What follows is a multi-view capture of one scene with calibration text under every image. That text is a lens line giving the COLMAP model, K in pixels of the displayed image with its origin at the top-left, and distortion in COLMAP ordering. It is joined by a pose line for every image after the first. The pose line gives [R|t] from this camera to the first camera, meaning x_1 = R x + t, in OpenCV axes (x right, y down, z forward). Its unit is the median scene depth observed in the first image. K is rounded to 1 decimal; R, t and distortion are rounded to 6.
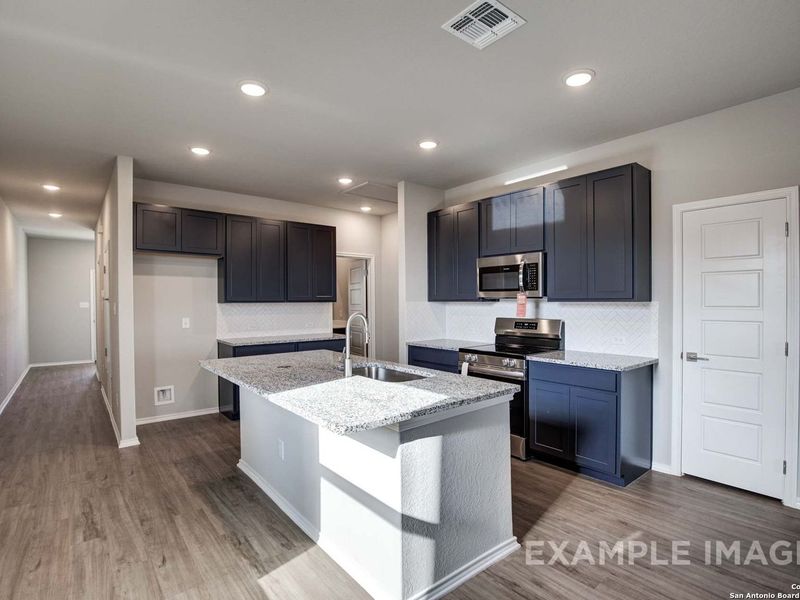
lens RADIAL K [[409.9, 0, 402.9], [0, 409.9, 300.4], [0, 0, 1]] dist [-0.011770, 0.002048]
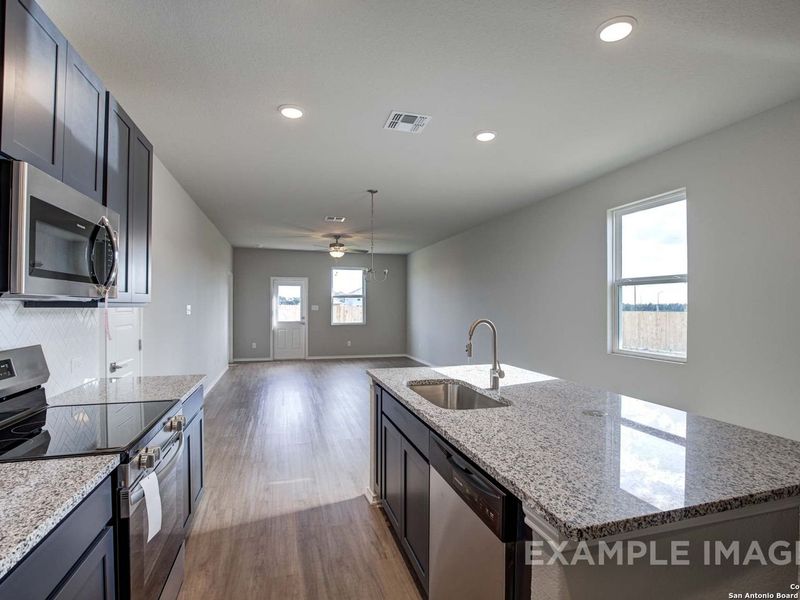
lens RADIAL K [[409.9, 0, 402.2], [0, 409.9, 301.0], [0, 0, 1]] dist [-0.011770, 0.002048]
pose [[-0.921882, 0.005236, 0.387434, -0.197815], [0.003158, 0.999977, -0.006000, 0.000515], [-0.387457, -0.004308, -0.921878, 1.305860]]
